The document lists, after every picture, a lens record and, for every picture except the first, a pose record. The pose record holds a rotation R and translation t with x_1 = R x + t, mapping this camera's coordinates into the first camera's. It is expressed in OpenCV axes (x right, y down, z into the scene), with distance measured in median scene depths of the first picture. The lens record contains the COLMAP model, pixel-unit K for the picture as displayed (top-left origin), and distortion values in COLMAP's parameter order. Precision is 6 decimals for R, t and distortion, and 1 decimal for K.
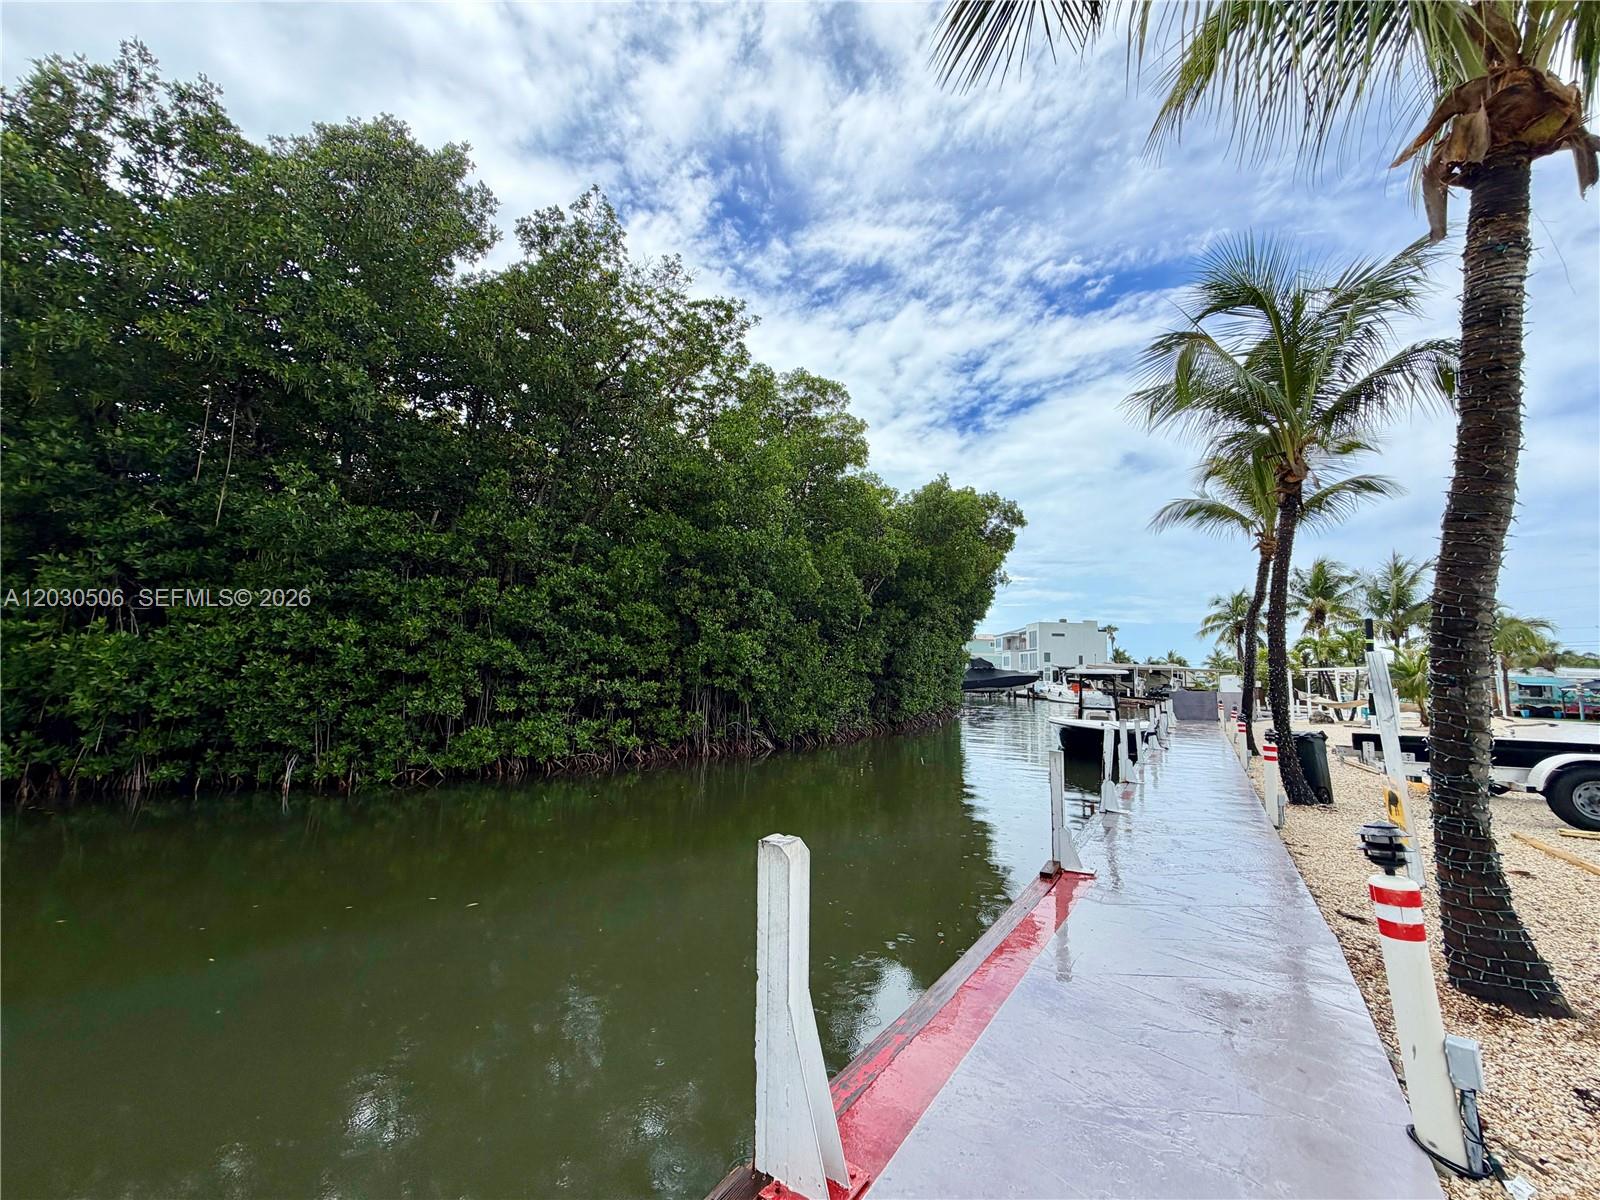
lens RADIAL K [[644.8, 0, 798.2], [0, 644.8, 601.4], [0, 0, 1]] dist [-0.000206, -0.000366]
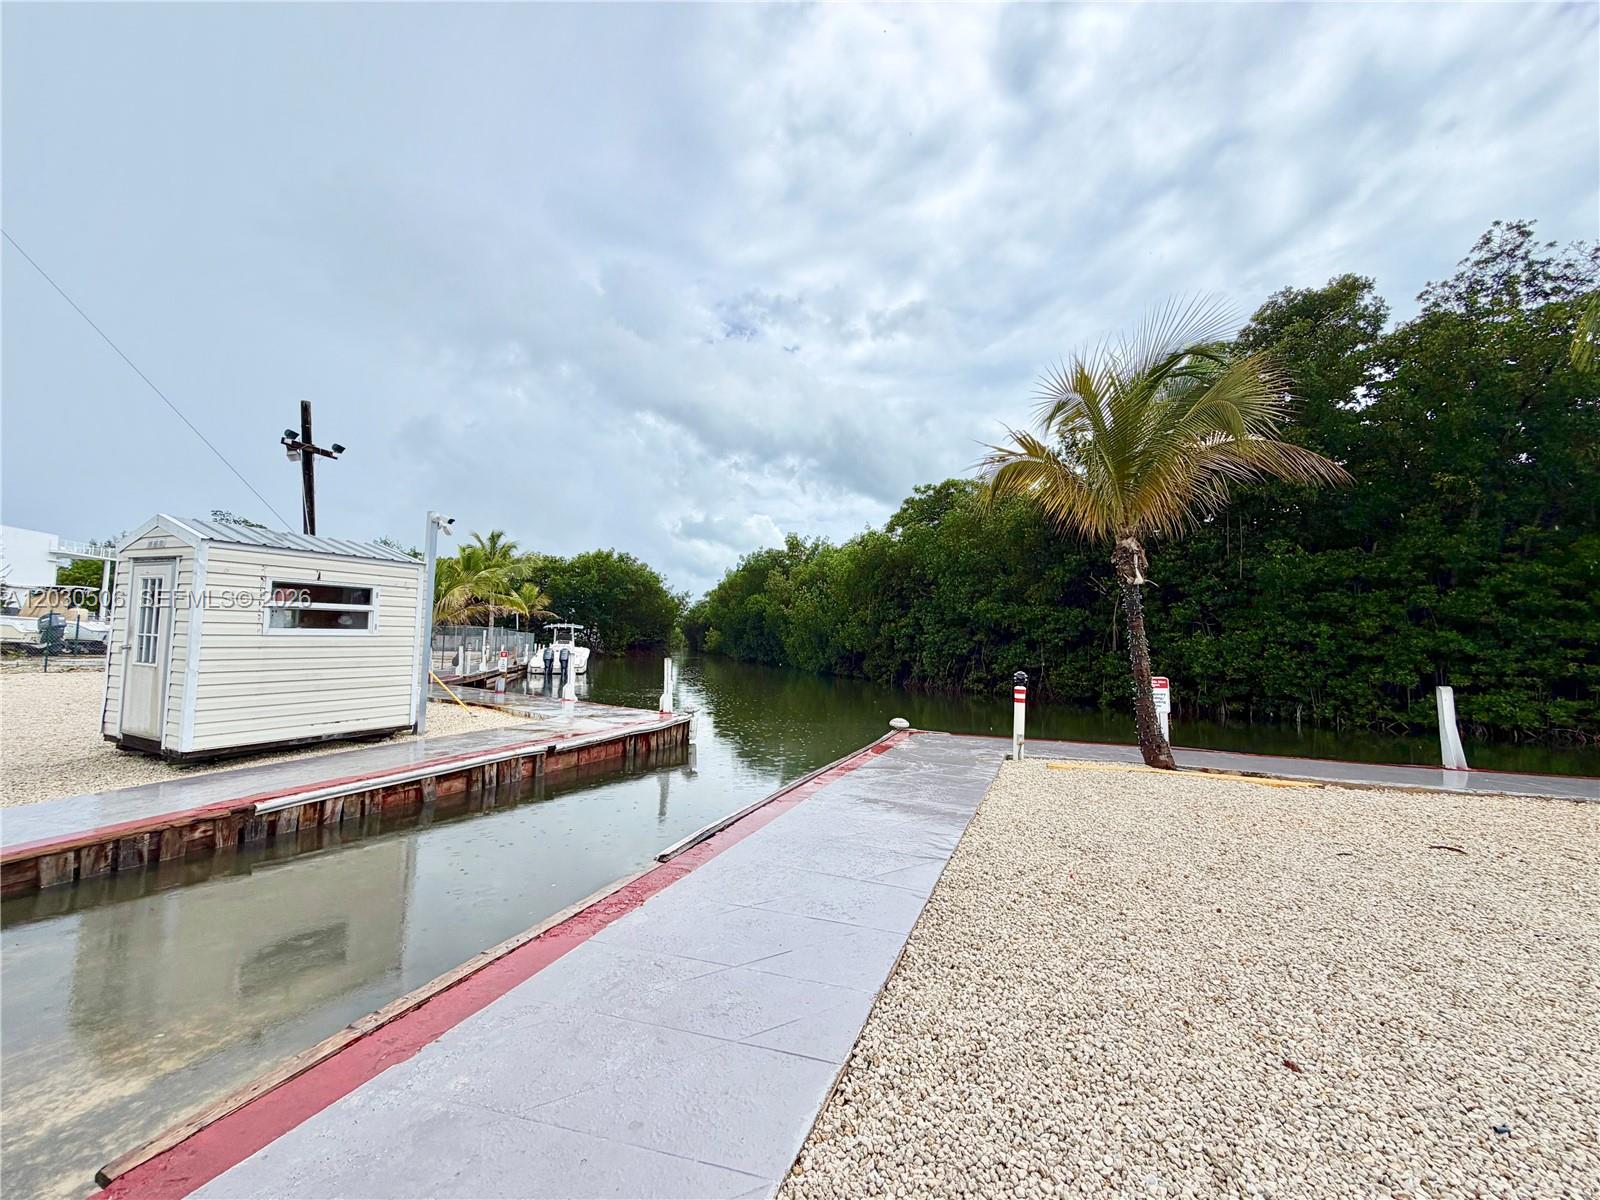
lens RADIAL K [[644.8, 0, 788.1], [0, 644.8, 594.5], [0, 0, 1]] dist [-0.000206, -0.000366]
pose [[0.254634, -0.086745, -0.963139, 0.537354], [0.106957, 0.992384, -0.061101, -0.089511], [0.961104, -0.087456, 0.261973, -0.719168]]
